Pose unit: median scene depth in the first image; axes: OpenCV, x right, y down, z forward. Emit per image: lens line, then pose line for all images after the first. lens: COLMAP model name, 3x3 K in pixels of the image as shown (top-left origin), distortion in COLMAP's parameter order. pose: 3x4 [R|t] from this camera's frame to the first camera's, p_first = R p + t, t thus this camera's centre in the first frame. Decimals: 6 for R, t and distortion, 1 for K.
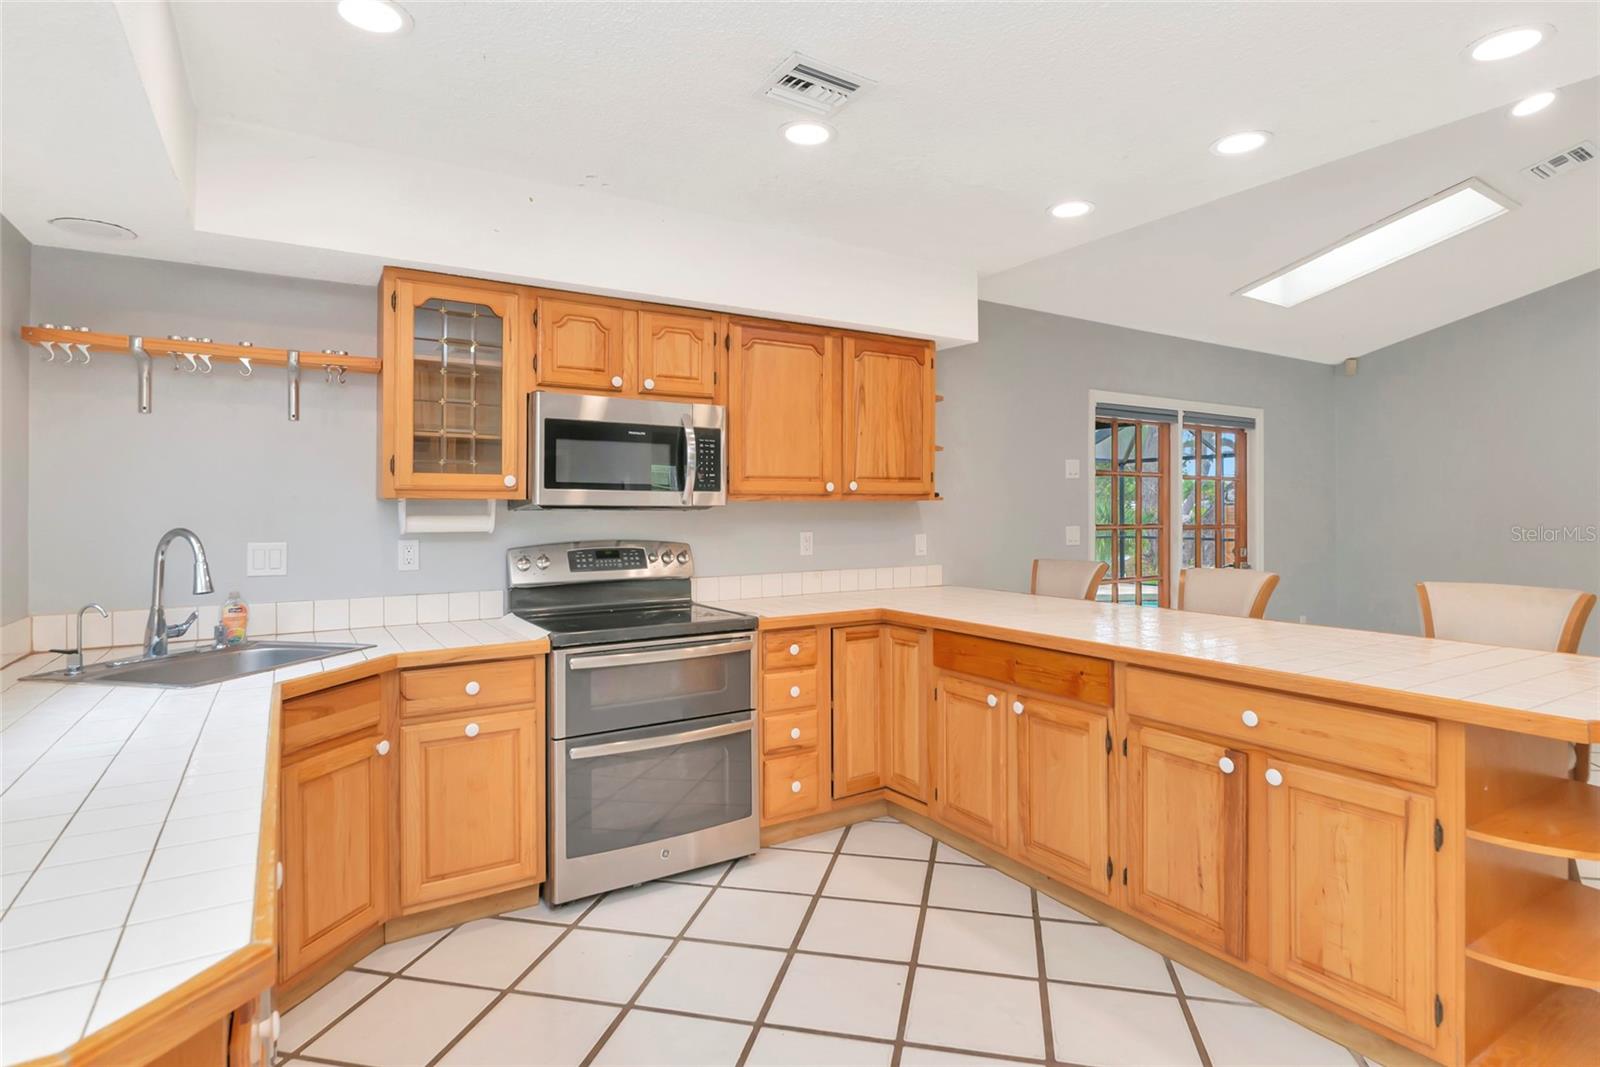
lens RADIAL K [[829.7, 0, 804.0], [0, 829.7, 507.5], [0, 0, 1]] dist [-0.001190, 0.000141]
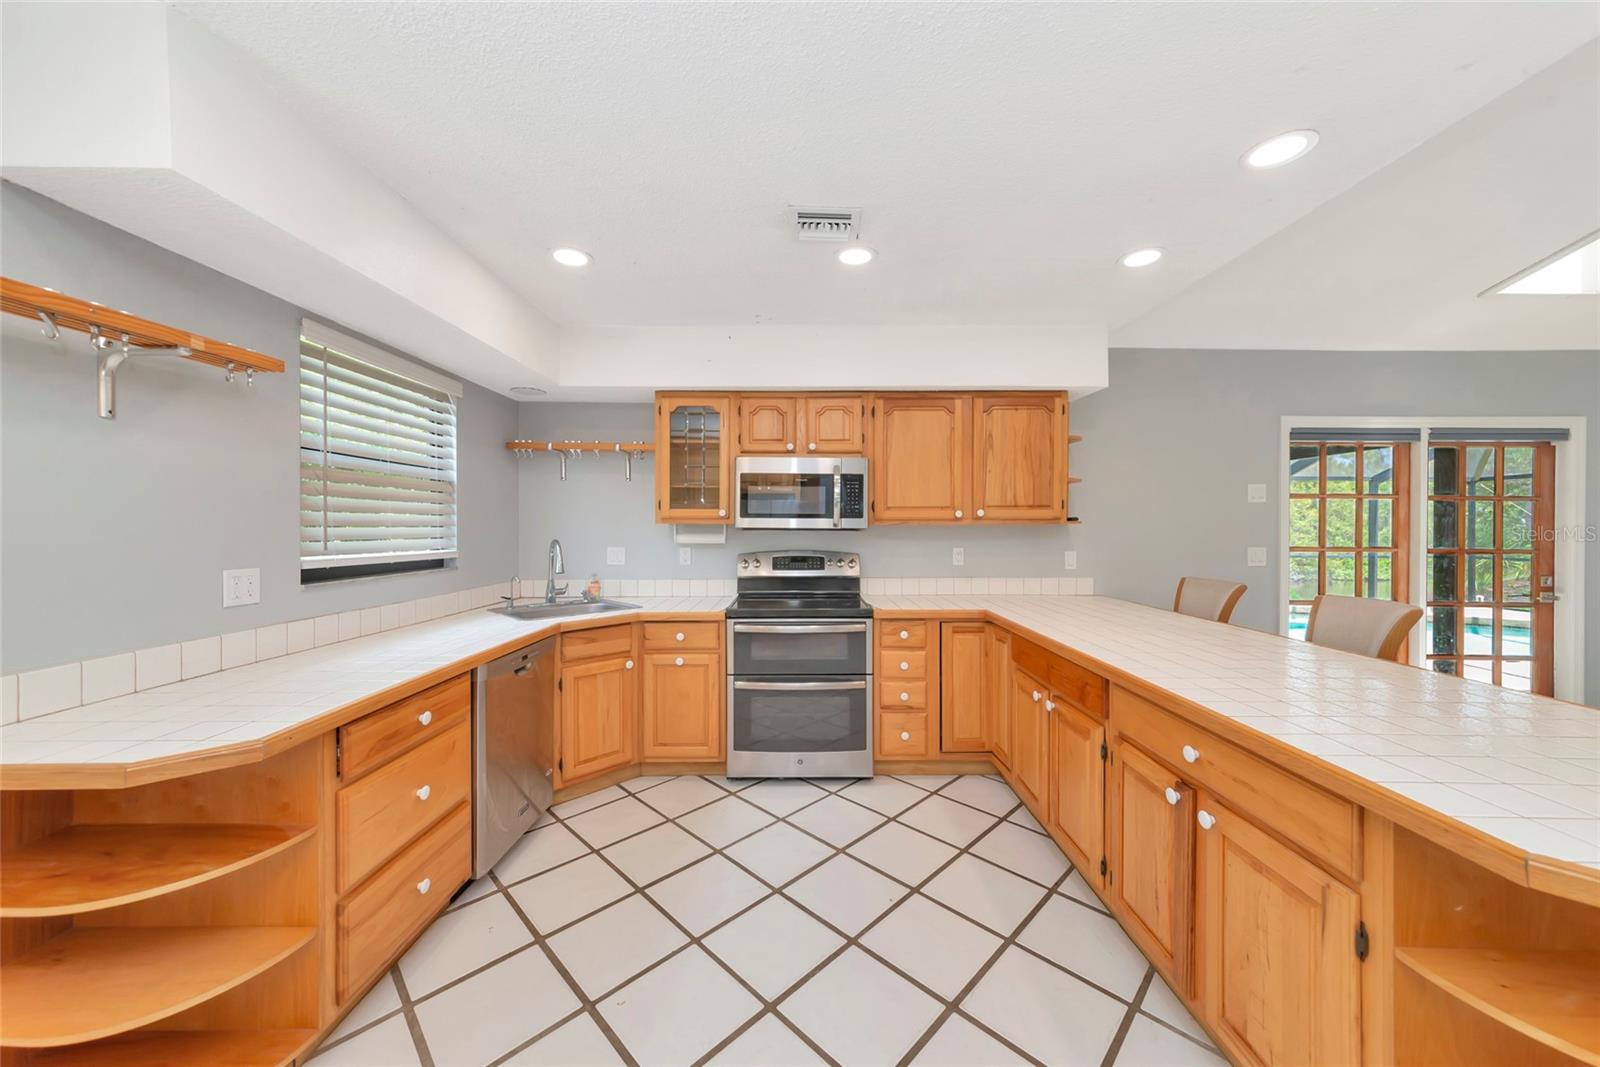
lens RADIAL K [[560.9, 0, 796.2], [0, 560.9, 529.4], [0, 0, 1]] dist [-0.000345, -0.000100]
pose [[0.846244, 0.006442, -0.532757, 0.325965], [-0.002250, 0.999961, 0.008518, -0.008373], [0.532791, -0.006010, 0.846225, 0.132267]]
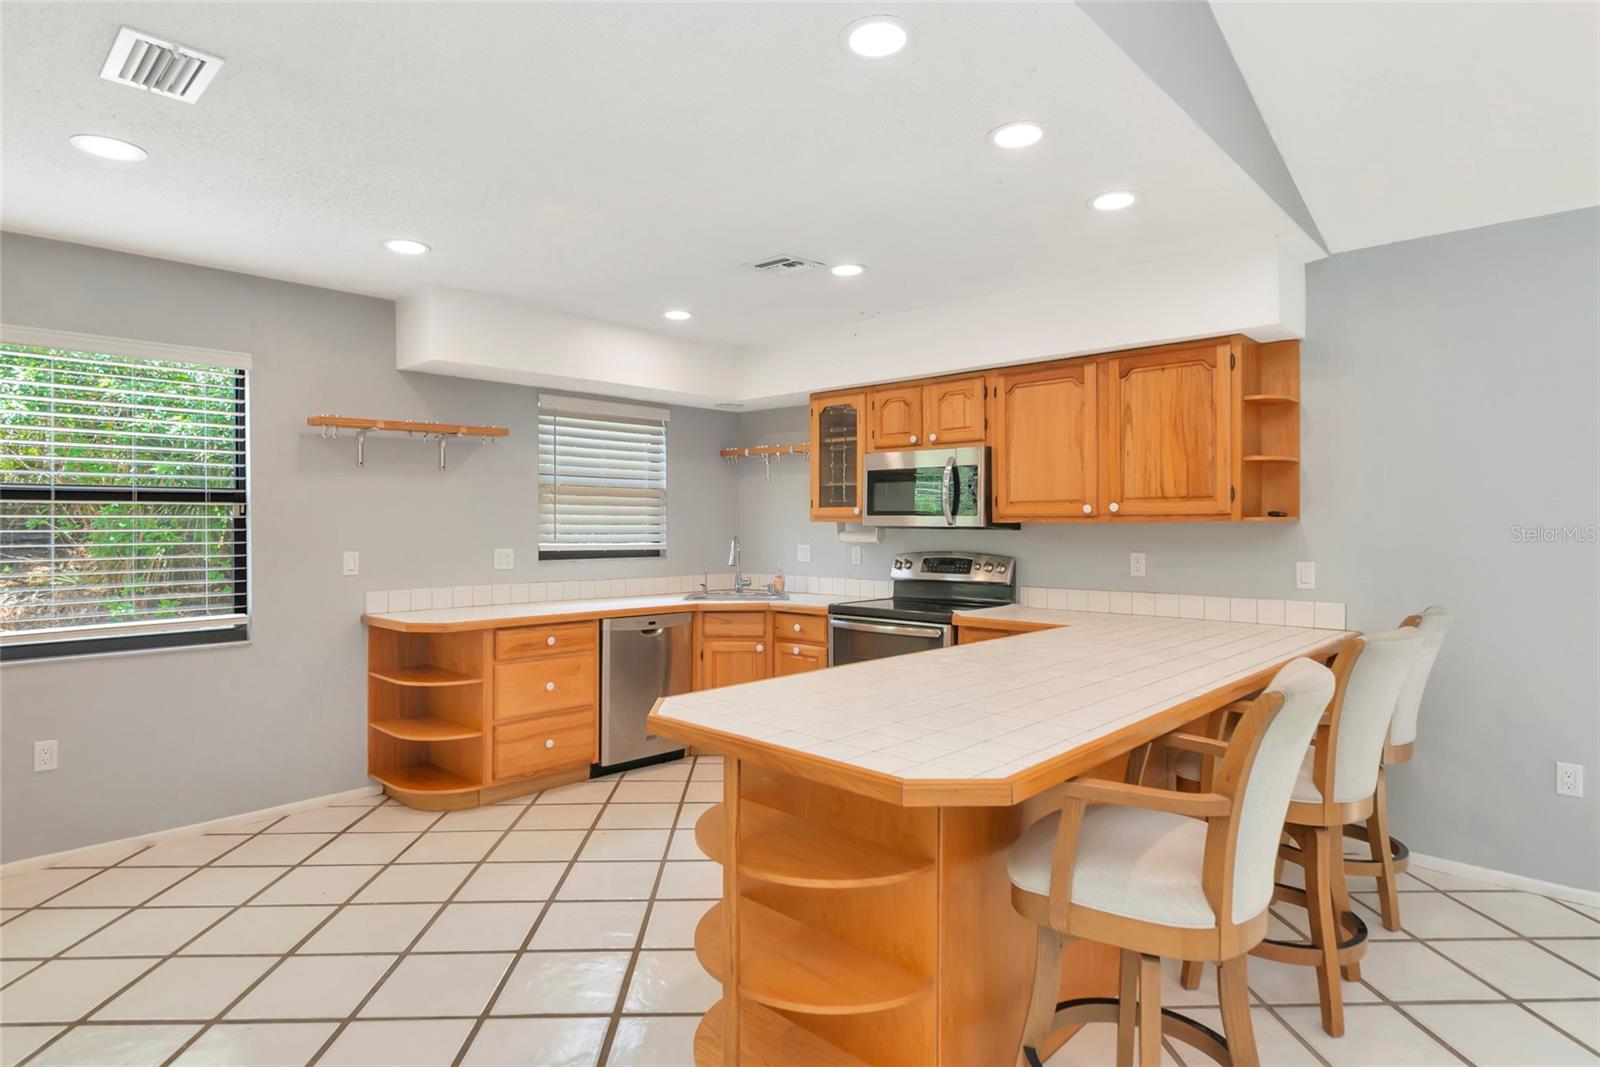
lens RADIAL K [[850.0, 0, 792.9], [0, 850.0, 528.4], [0, 0, 1]] dist [0.004108, 0.000472]
pose [[0.258060, 0.006355, -0.966108, 1.111188], [-0.001089, 0.999980, 0.006286, -0.007365], [0.966128, -0.000570, 0.258061, 0.415136]]
